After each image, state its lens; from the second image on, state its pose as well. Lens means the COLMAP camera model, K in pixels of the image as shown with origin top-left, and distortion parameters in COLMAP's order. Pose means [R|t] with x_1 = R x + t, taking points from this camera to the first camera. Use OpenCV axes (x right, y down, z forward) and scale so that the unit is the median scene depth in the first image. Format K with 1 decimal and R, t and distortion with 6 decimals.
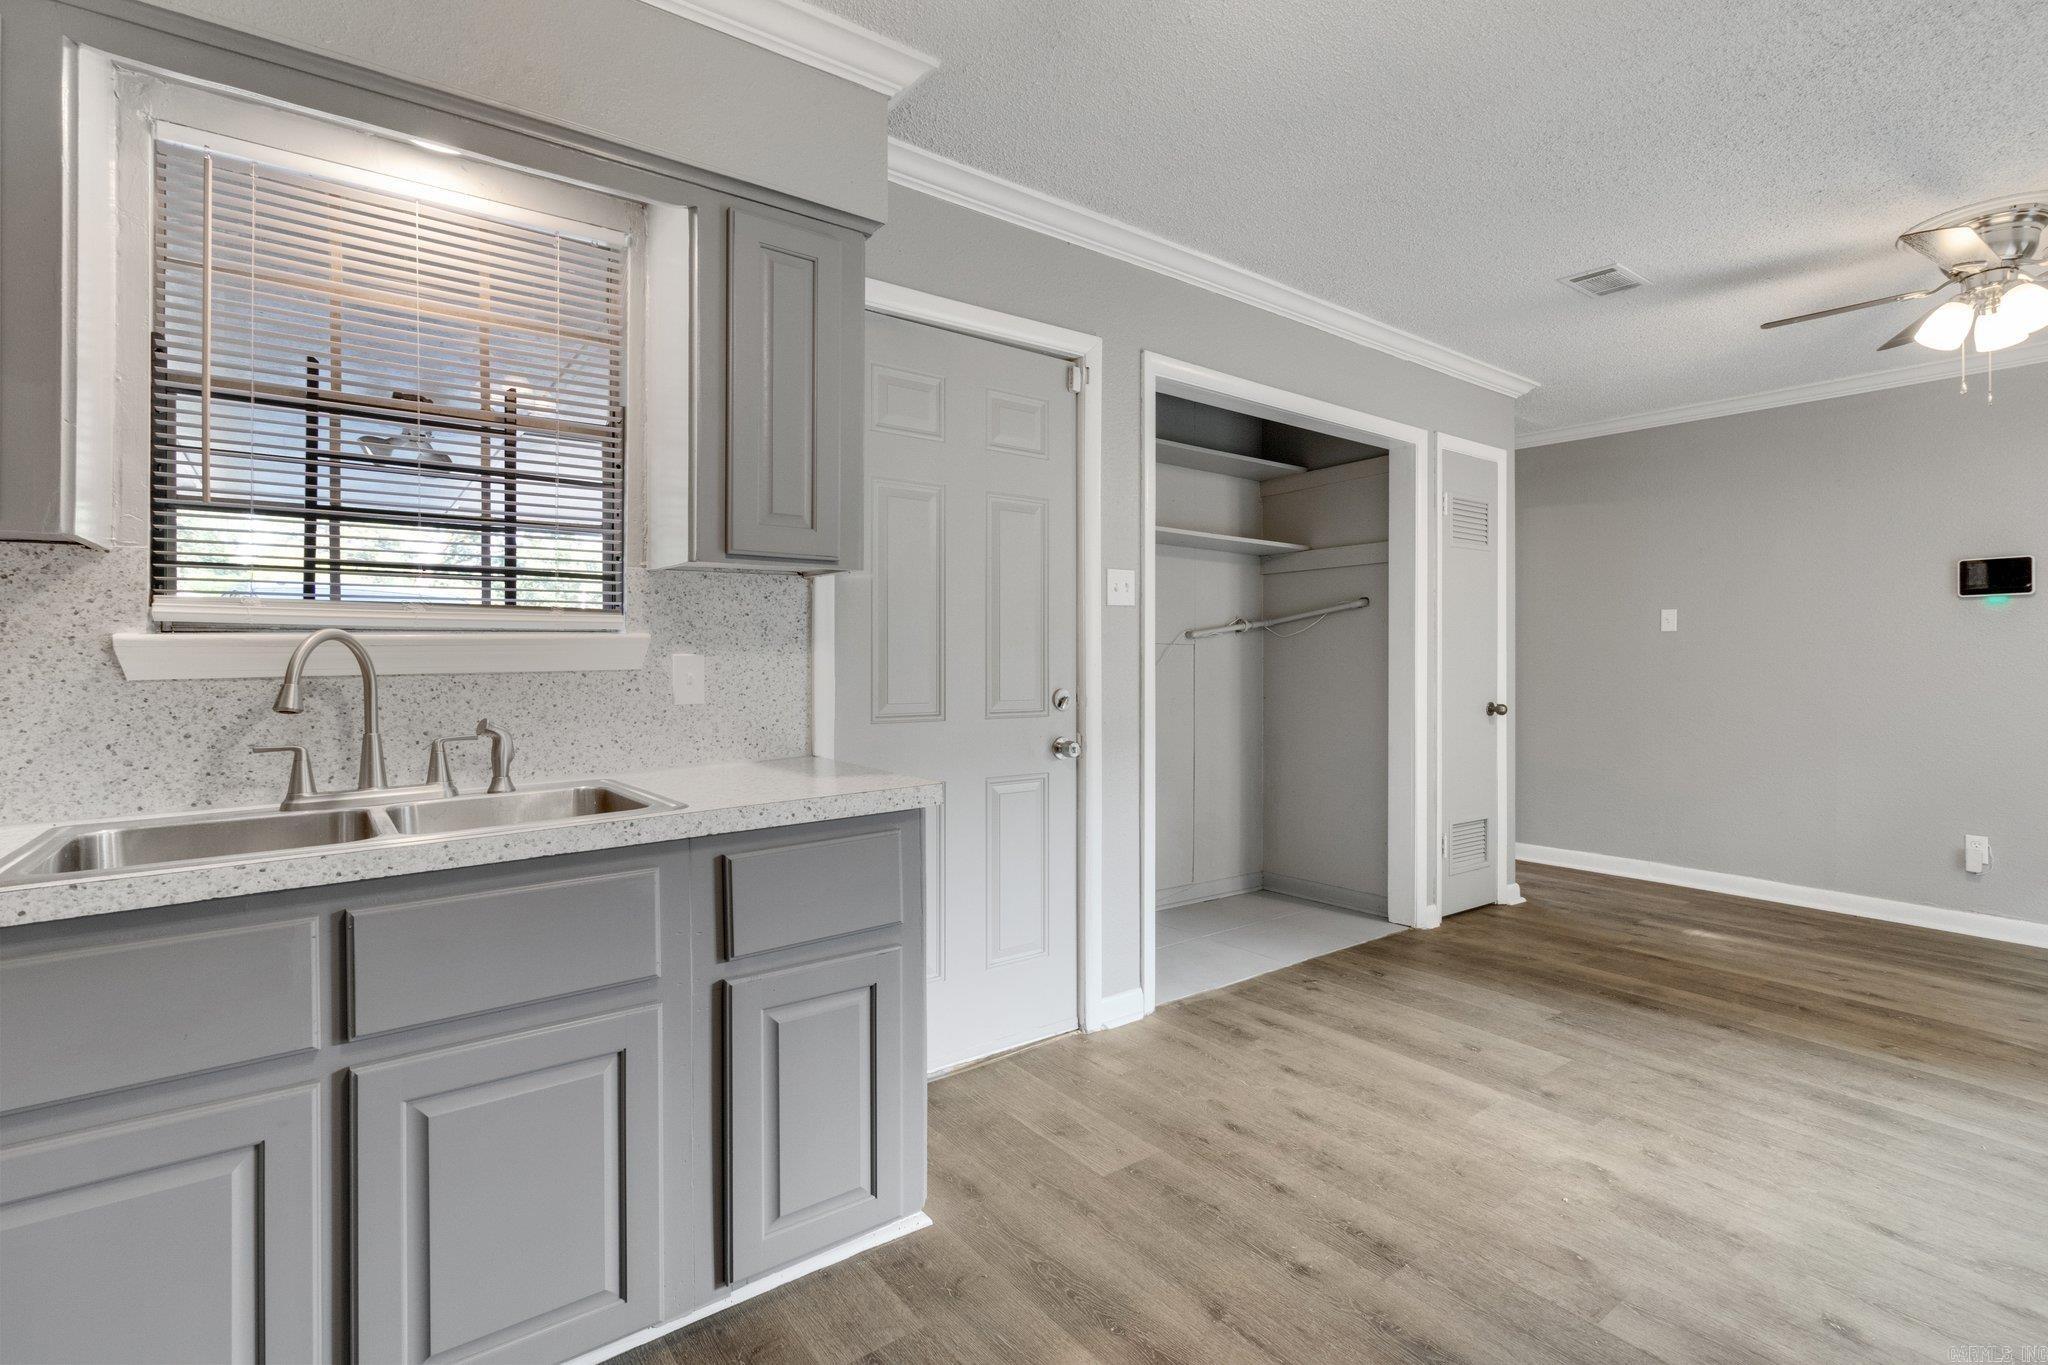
lens RADIAL K [[947.9, 0, 1016.6], [0, 947.9, 676.5], [0, 0, 1]] dist [-0.001966, 0.000492]
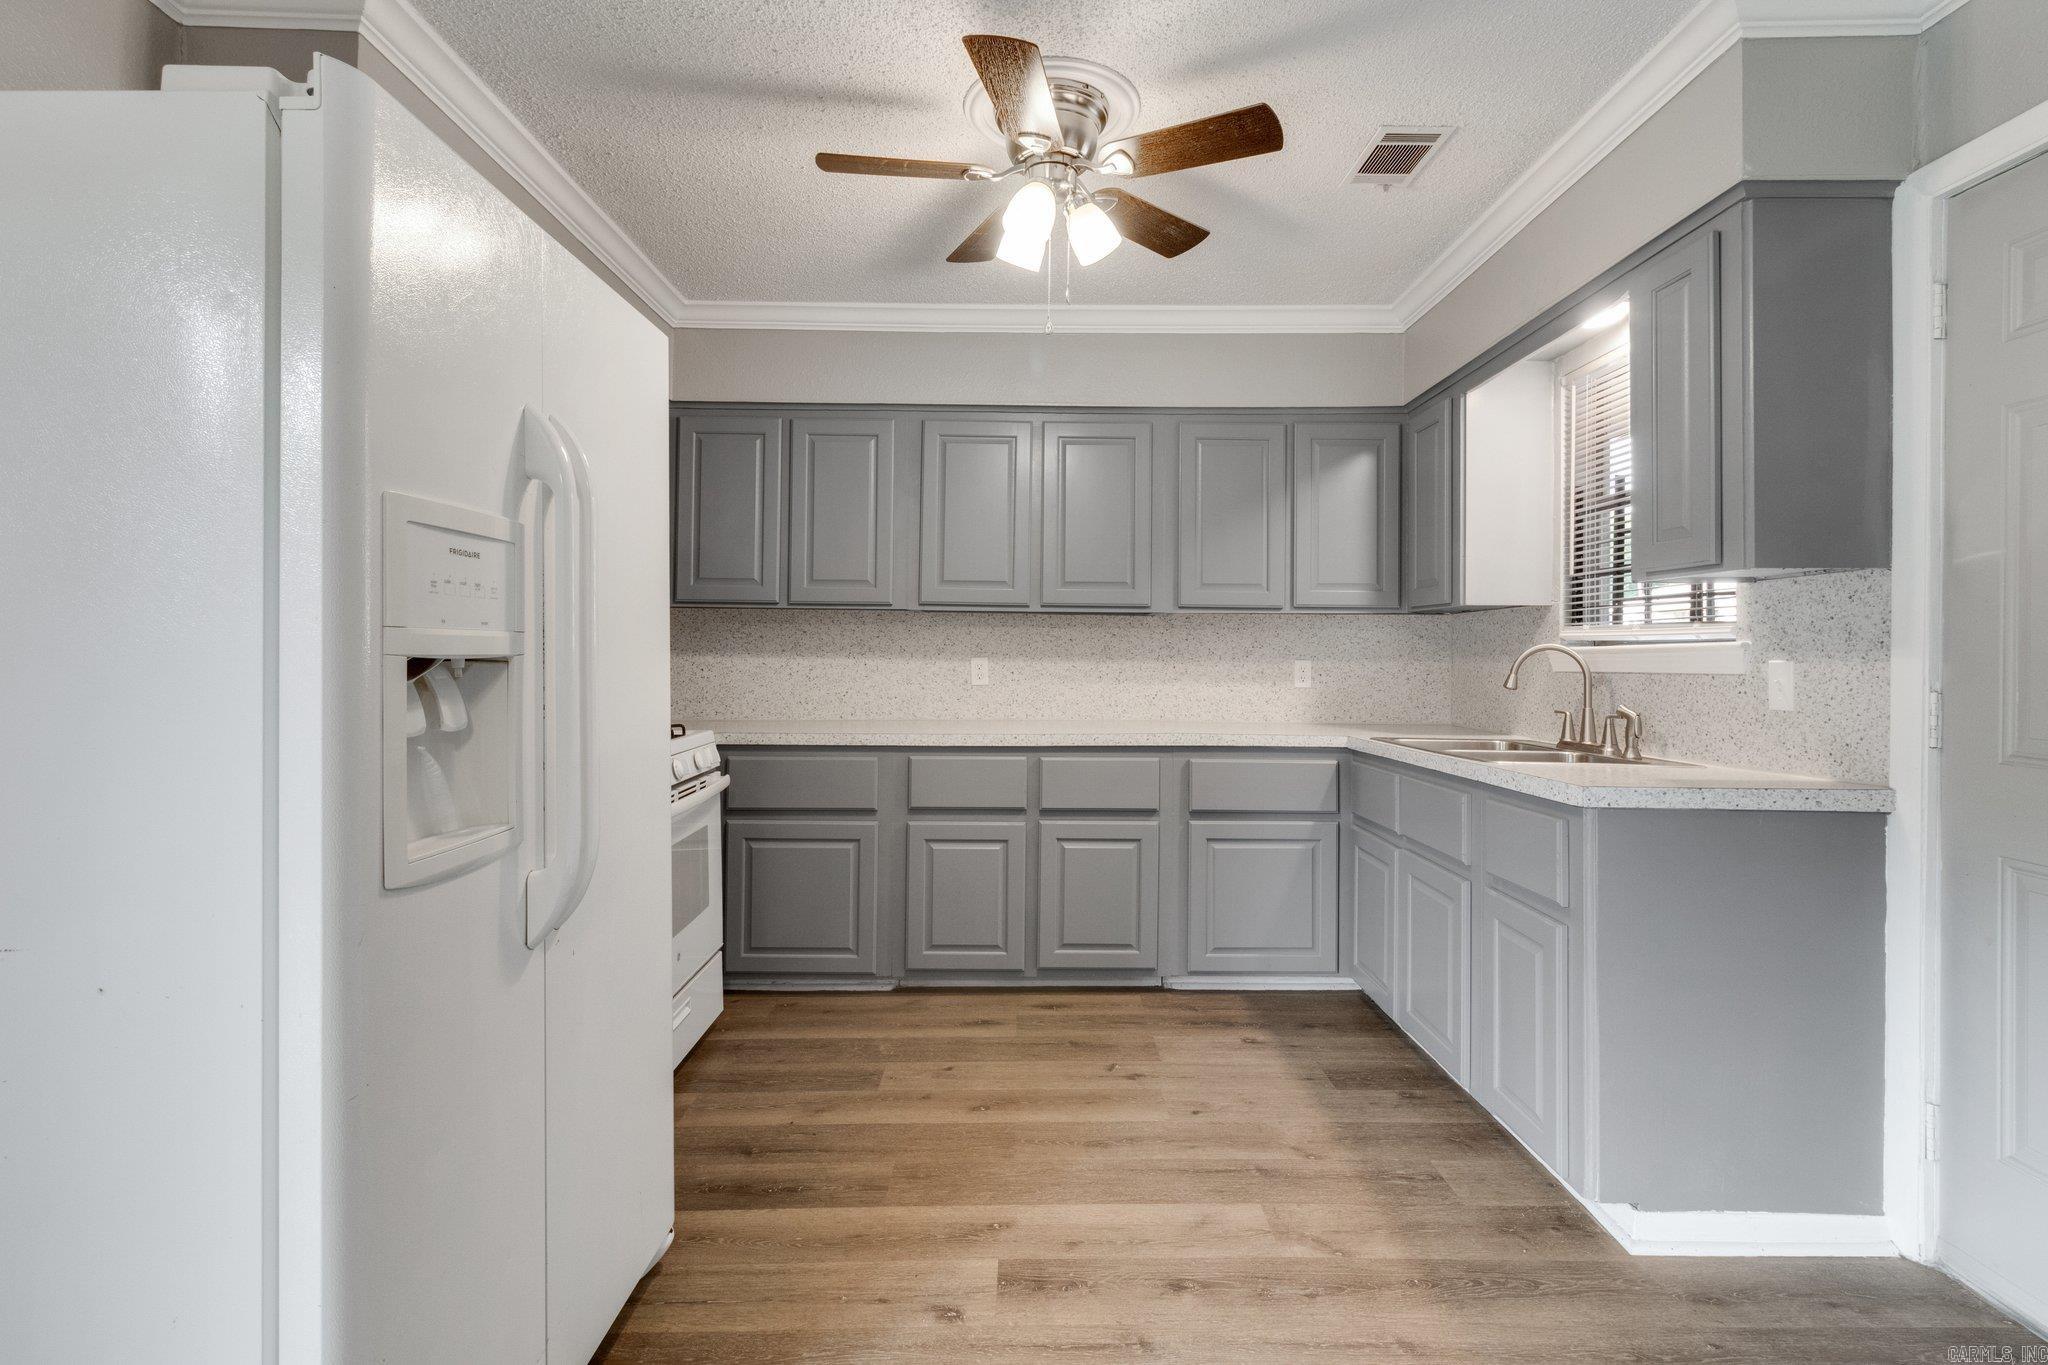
lens RADIAL K [[947.9, 0, 1071.1], [0, 947.9, 637.6], [0, 0, 1]] dist [-0.001966, 0.000492]
pose [[-0.572307, -0.004927, -0.820024, 0.946033], [-0.009656, 0.999953, 0.000731, -0.042951], [0.819982, 0.008336, -0.572328, 0.989908]]
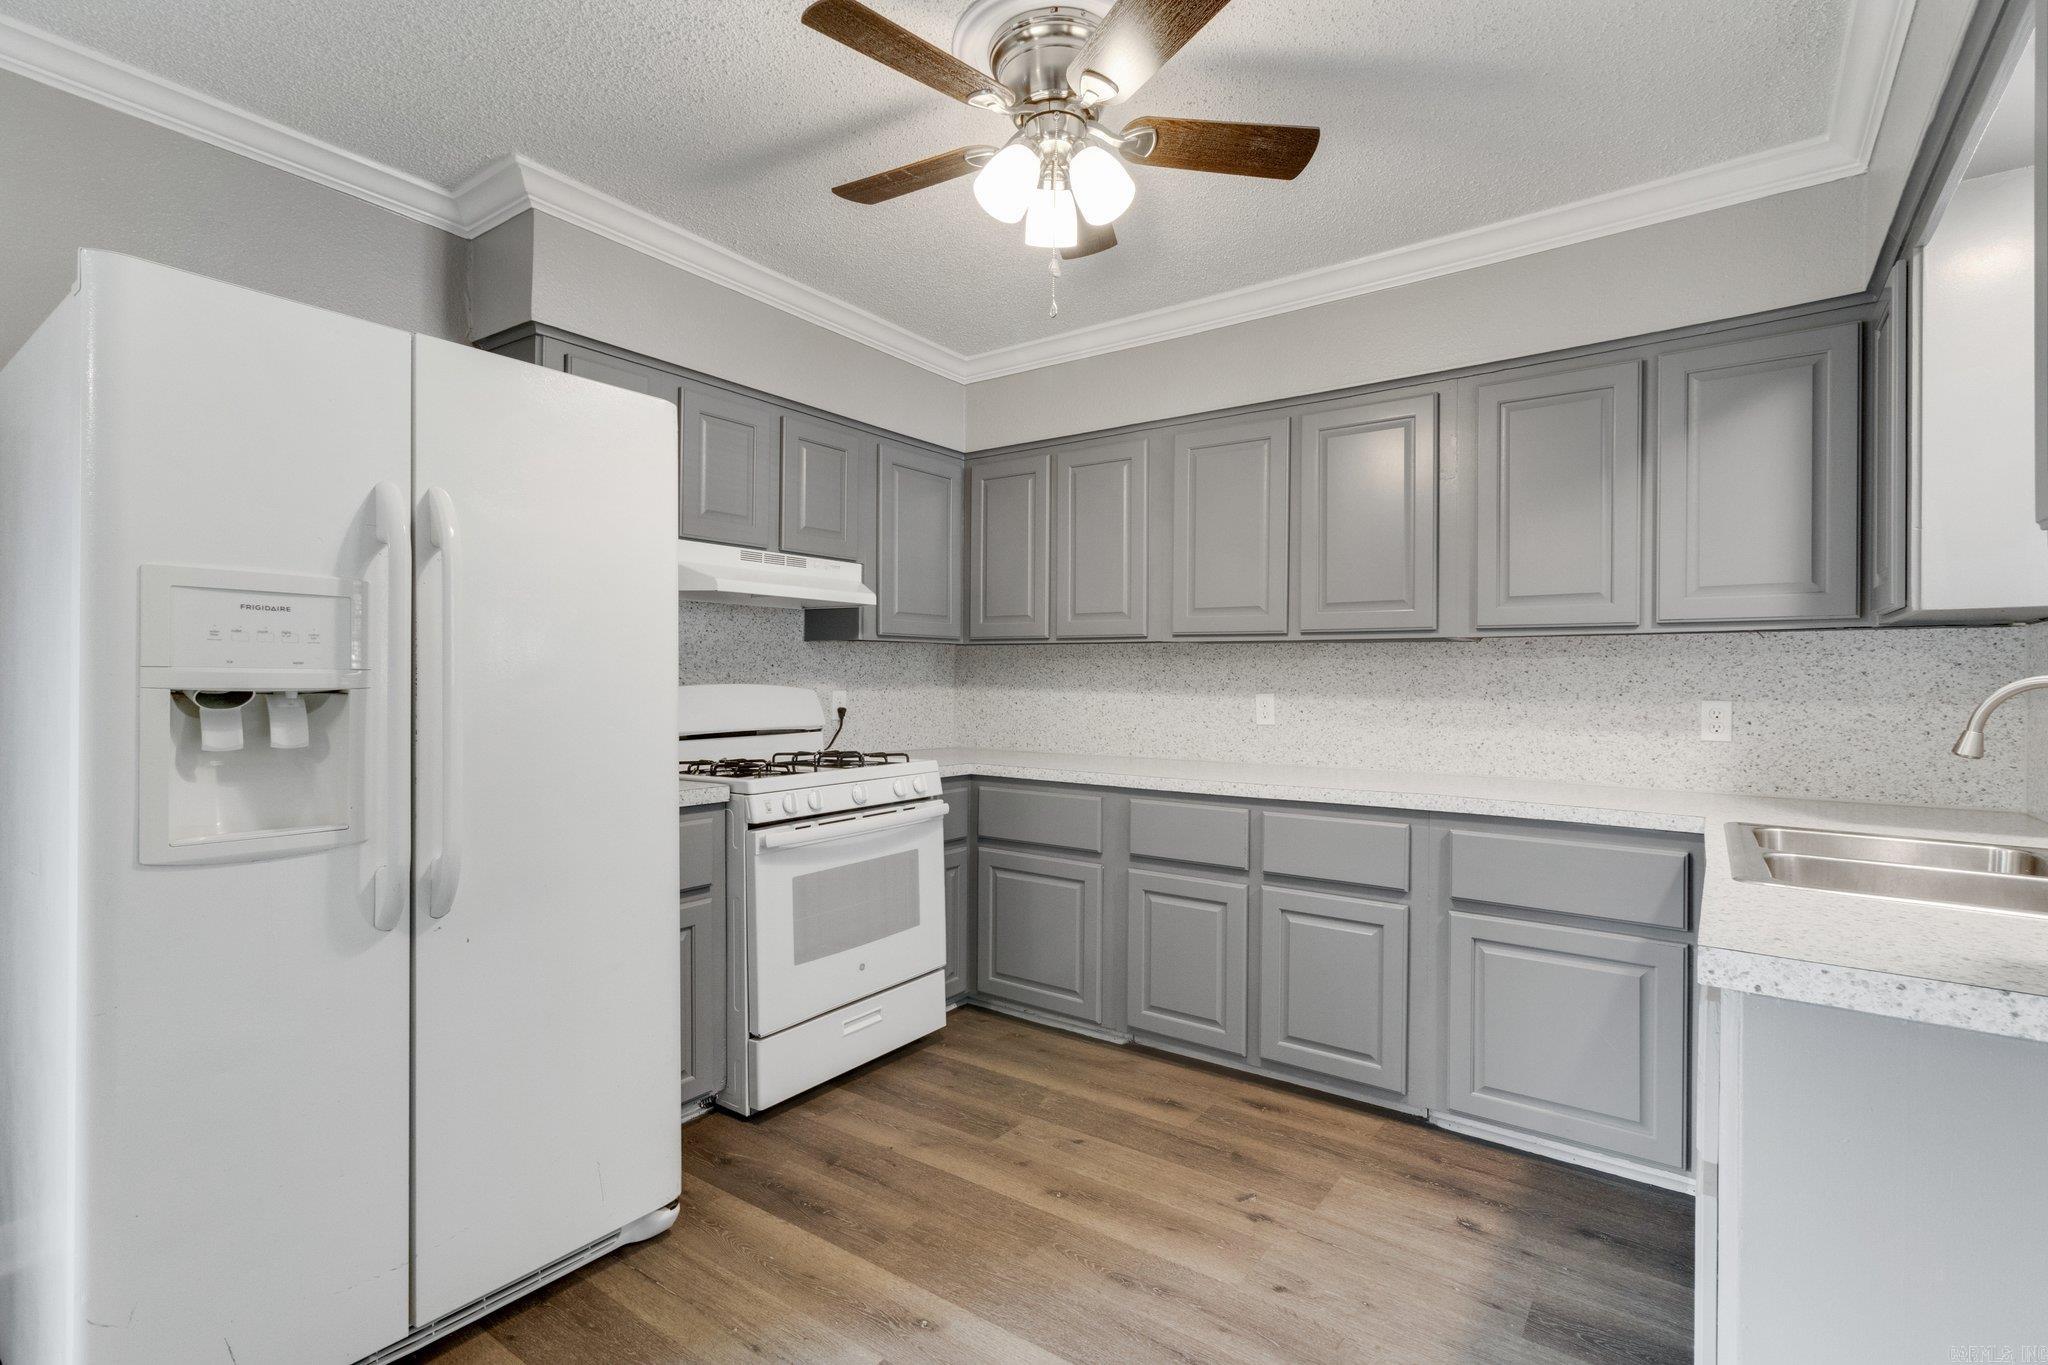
lens RADIAL K [[947.9, 0, 1033.6], [0, 947.9, 680.7], [0, 0, 1]] dist [-0.001966, 0.000492]
pose [[-0.948186, 0.003119, -0.317699, 0.412290], [-0.001208, 0.999909, 0.013421, -0.044686], [0.317712, 0.013109, -0.948097, 1.214244]]
